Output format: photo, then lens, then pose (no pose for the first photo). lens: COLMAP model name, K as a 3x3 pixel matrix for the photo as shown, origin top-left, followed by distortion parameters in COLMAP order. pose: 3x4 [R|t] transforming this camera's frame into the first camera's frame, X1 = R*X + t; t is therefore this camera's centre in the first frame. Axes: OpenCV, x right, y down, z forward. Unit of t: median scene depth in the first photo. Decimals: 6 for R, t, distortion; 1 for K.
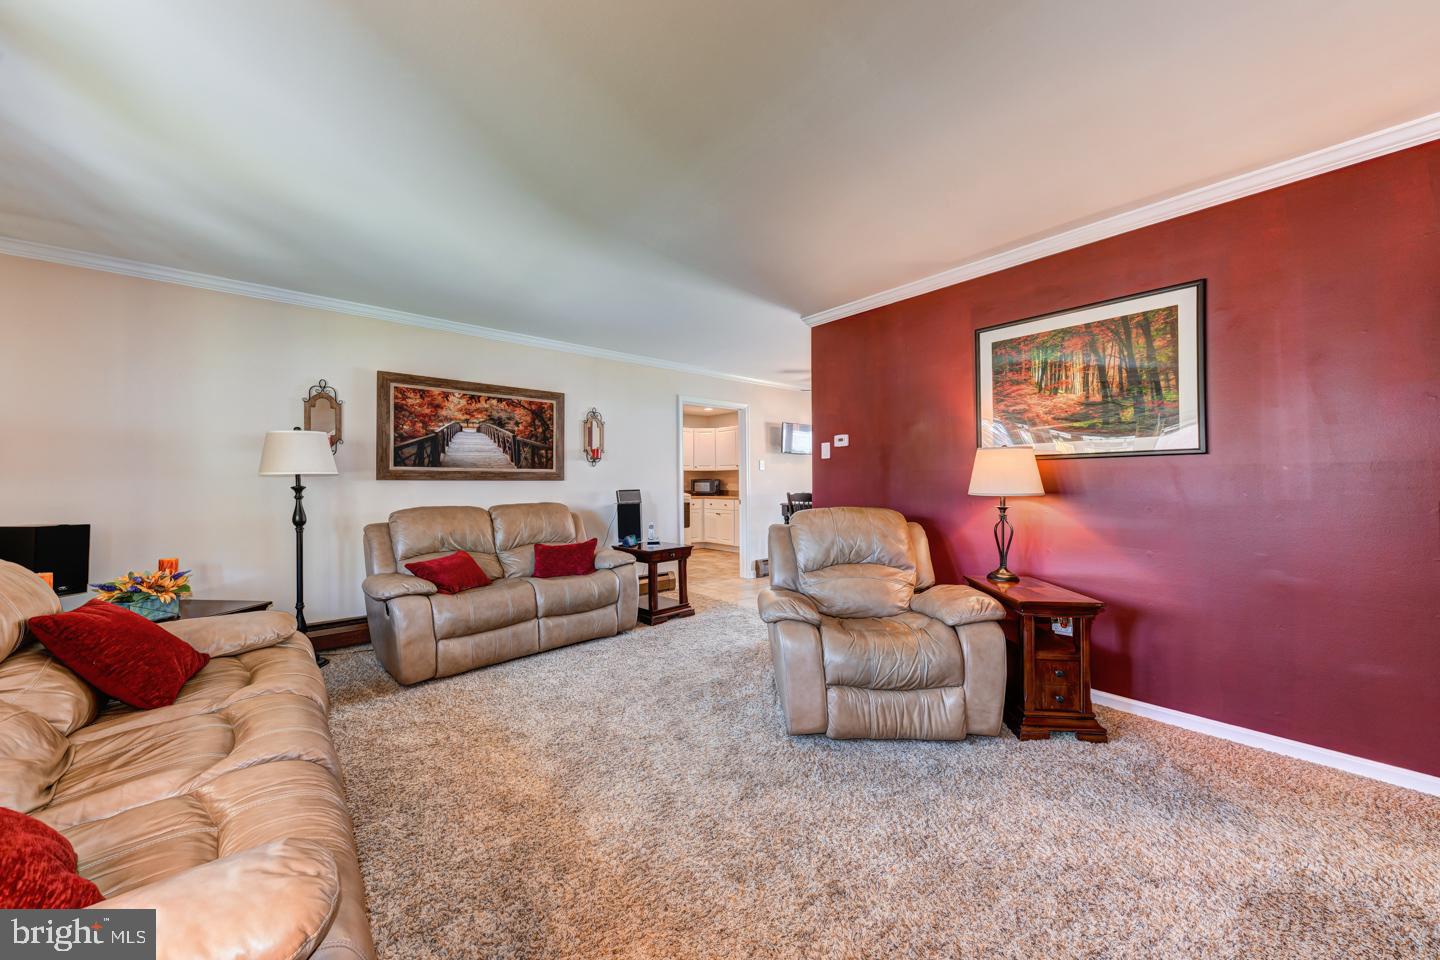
lens RADIAL K [[514.3, 0, 711.0], [0, 514.3, 478.6], [0, 0, 1]] dist [0.016180, -0.000522]
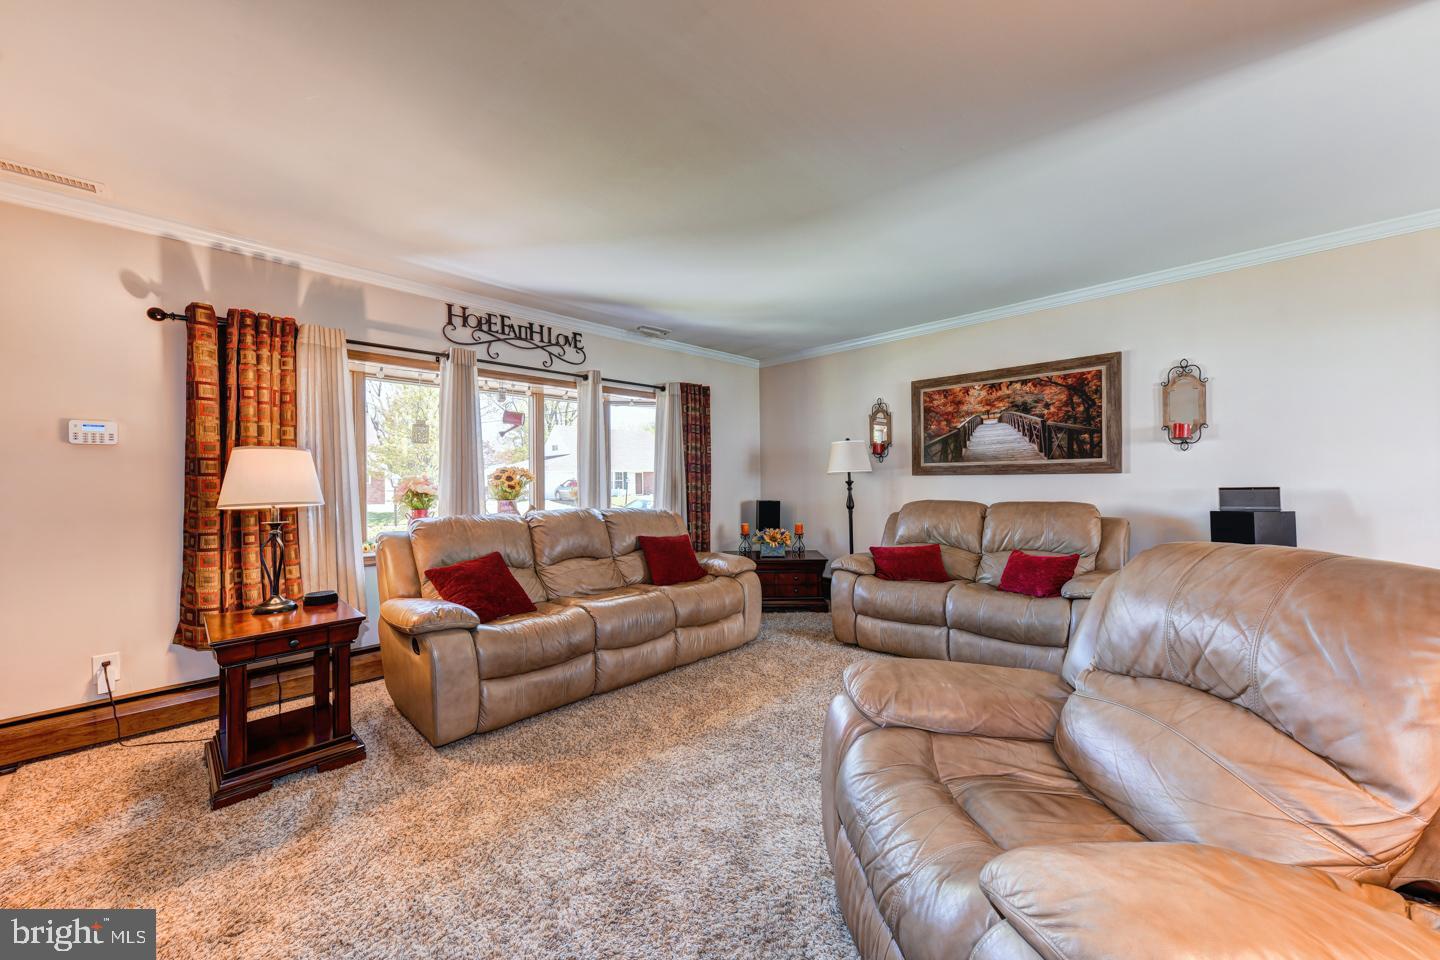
lens RADIAL K [[514.3, 0, 721.8], [0, 514.3, 477.9], [0, 0, 1]] dist [0.016180, -0.000522]
pose [[0.103022, 0.002336, -0.994676, 0.450746], [0.022339, 0.999740, 0.004662, -0.006070], [0.994428, -0.022700, 0.102943, 0.435242]]
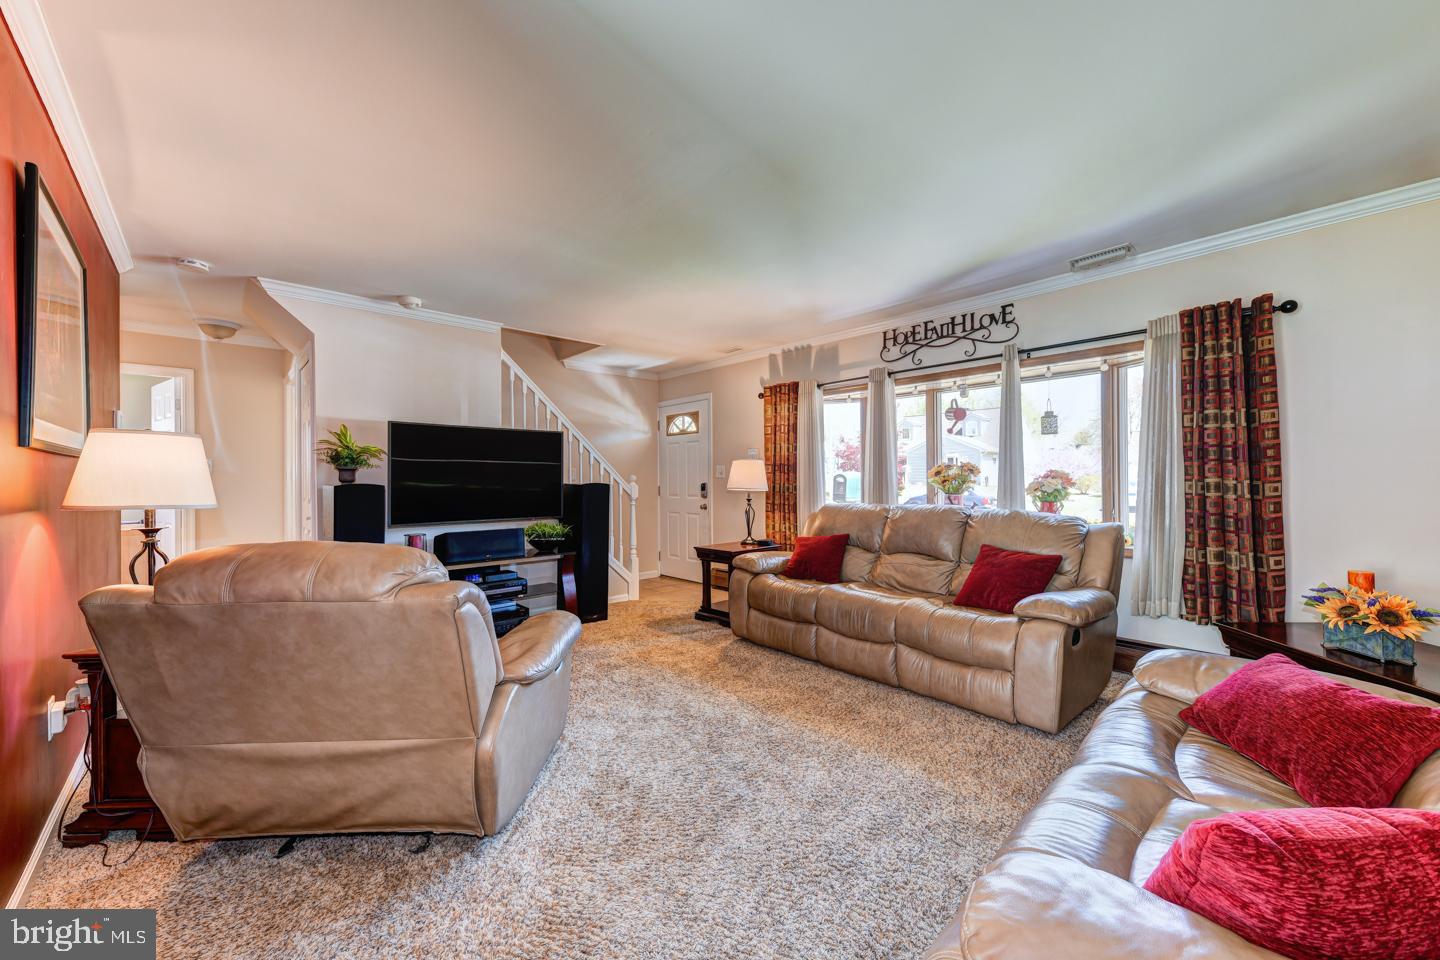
lens RADIAL K [[540.7, 0, 732.9], [0, 540.7, 485.2], [0, 0, 1]] dist [-0.011157, -0.000204]
pose [[-0.997163, 0.011559, -0.074373, -0.057584], [0.011965, 0.999916, -0.005007, 0.012485], [0.074309, -0.005883, -0.997218, 1.144623]]
